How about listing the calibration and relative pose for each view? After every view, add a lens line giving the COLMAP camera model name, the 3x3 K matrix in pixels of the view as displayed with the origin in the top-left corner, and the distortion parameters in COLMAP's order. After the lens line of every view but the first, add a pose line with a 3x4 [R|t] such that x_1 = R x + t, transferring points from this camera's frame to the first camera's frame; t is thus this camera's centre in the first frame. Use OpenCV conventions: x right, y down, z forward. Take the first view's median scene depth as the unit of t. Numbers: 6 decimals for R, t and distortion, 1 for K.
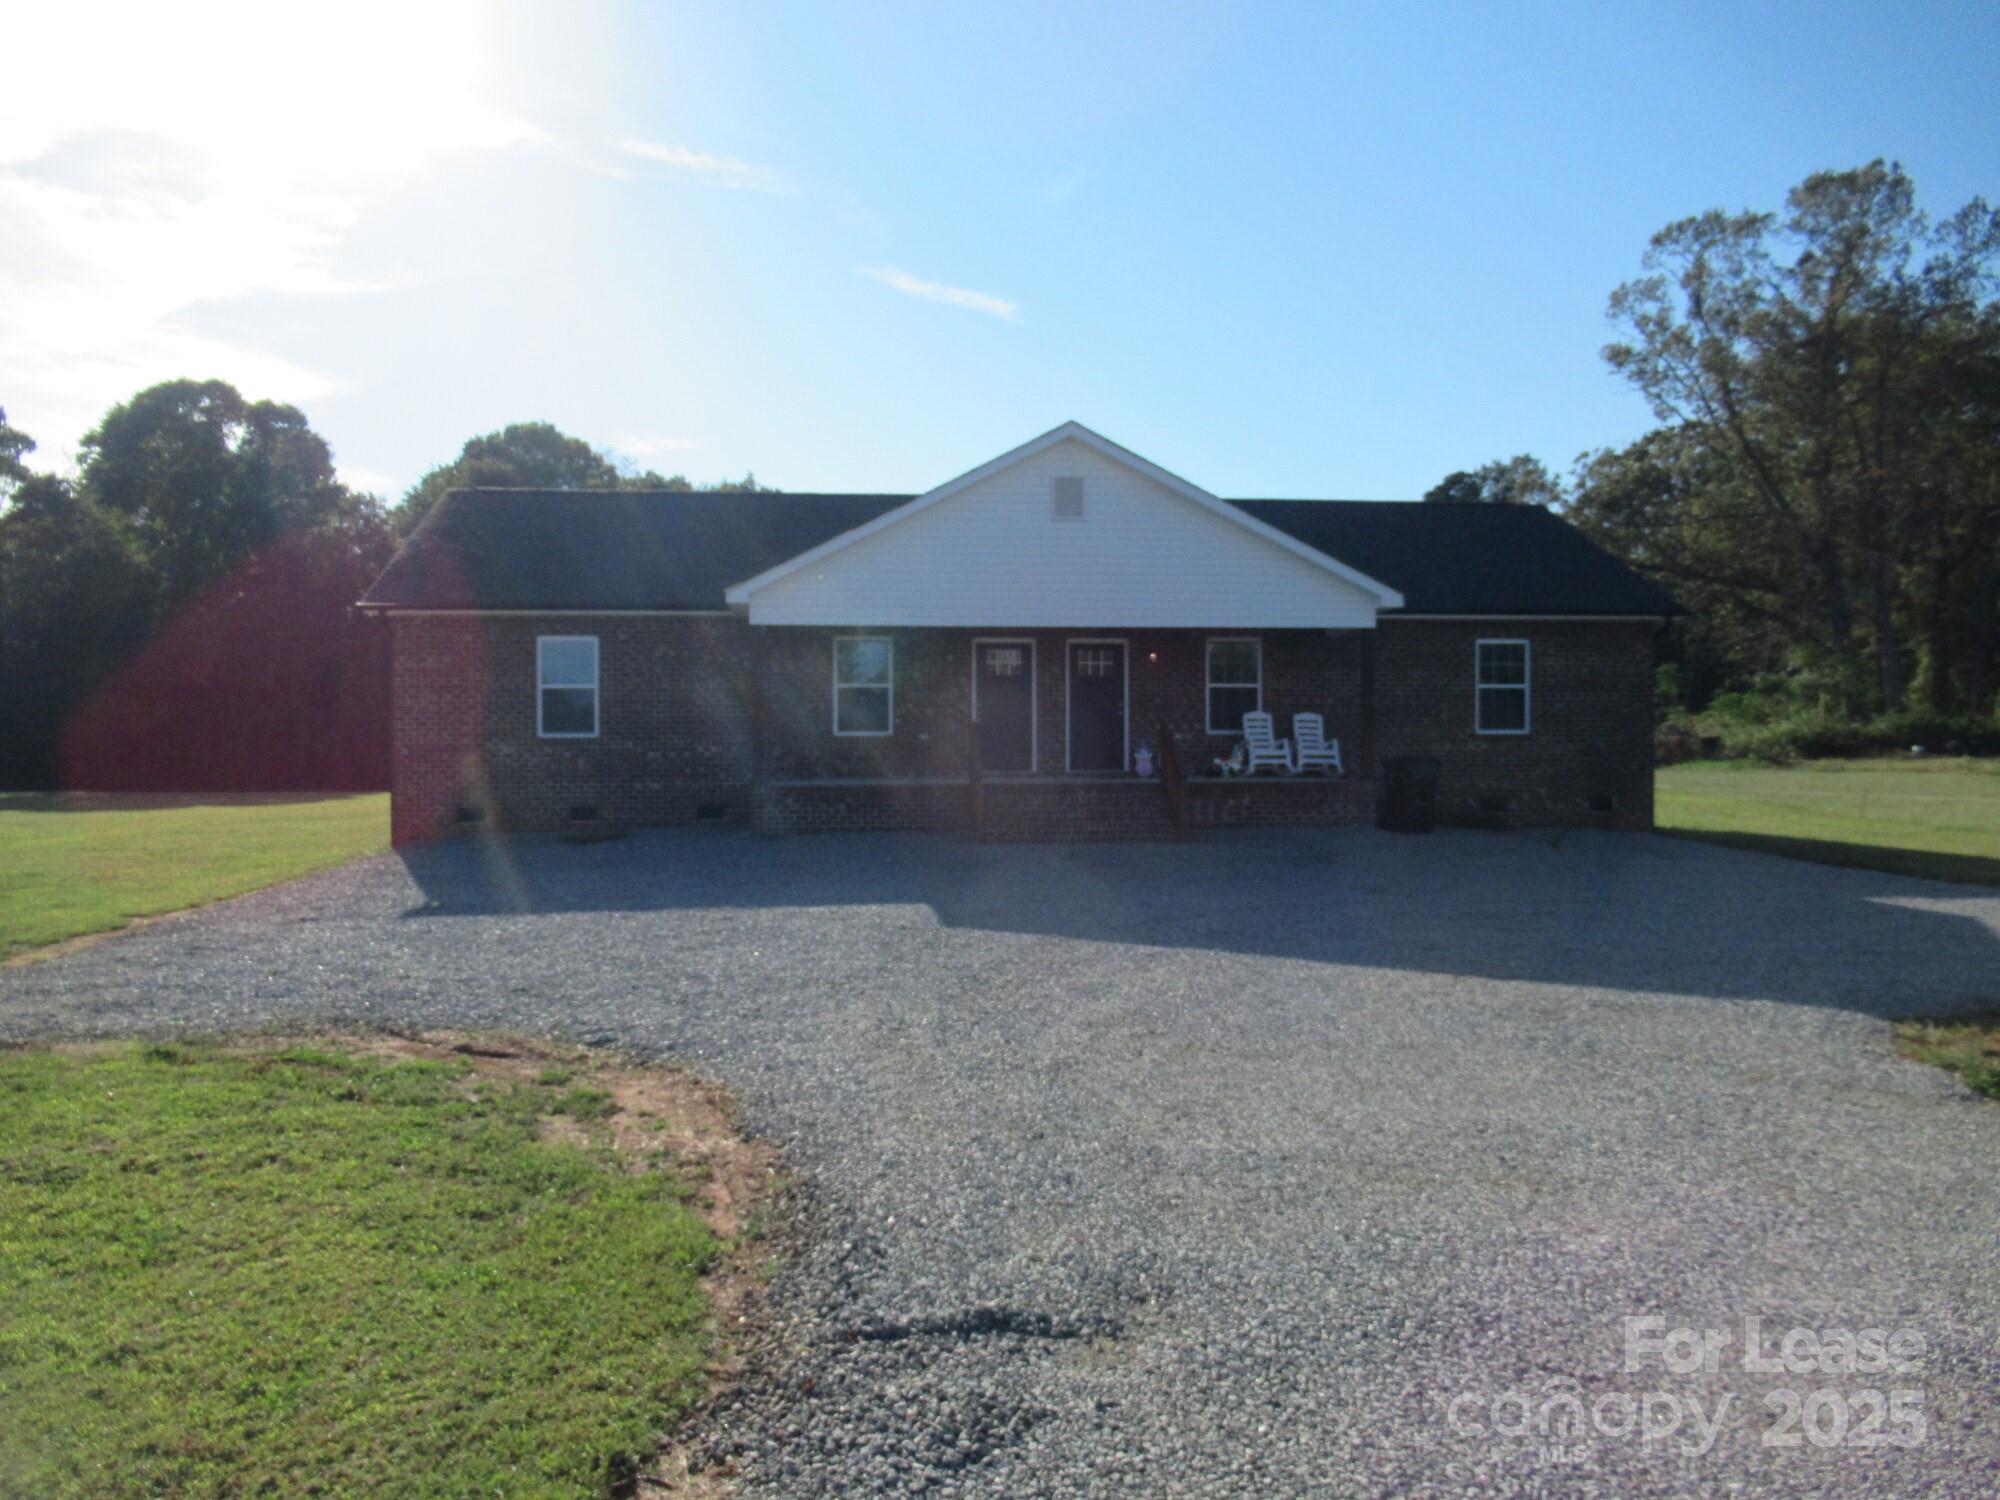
lens RADIAL K [[1501.8, 0, 1000.2], [0, 1501.8, 758.4], [0, 0, 1]] dist [-0.014636, -0.002367]
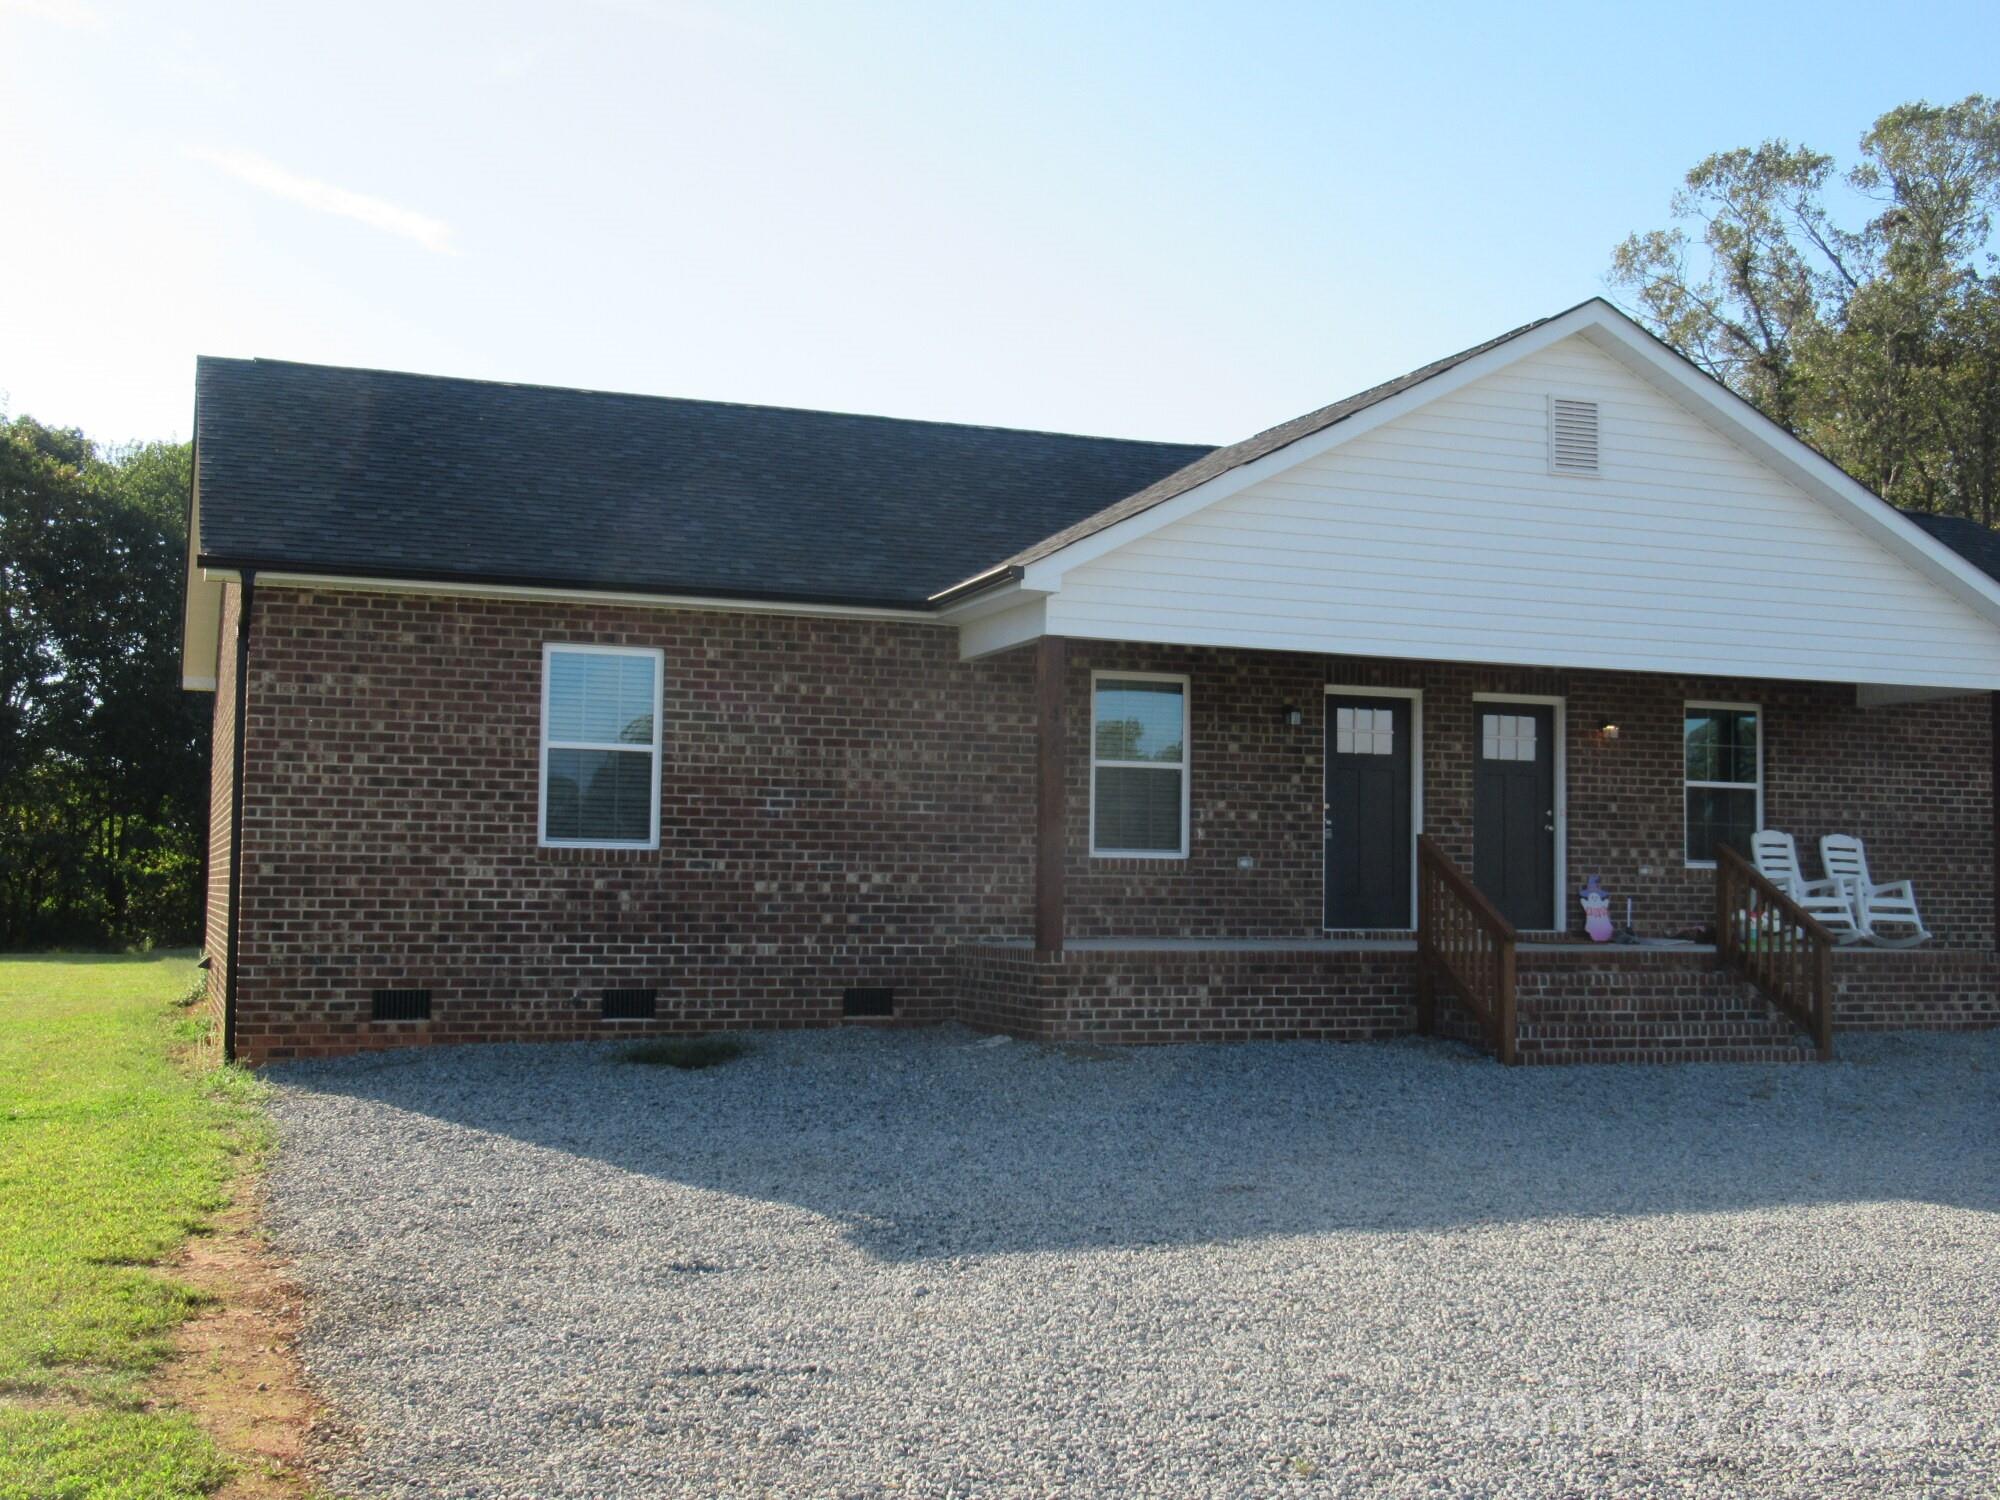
lens RADIAL K [[2246.2, 0, 1000.2], [0, 2246.2, 747.5], [0, 0, 1]] dist [-0.019880, 0.000000]
pose [[0.968434, 0.032975, 0.247080, -0.330450], [-0.014794, 0.997068, -0.075083, 0.006066], [-0.248832, 0.069057, 0.966082, 0.237720]]
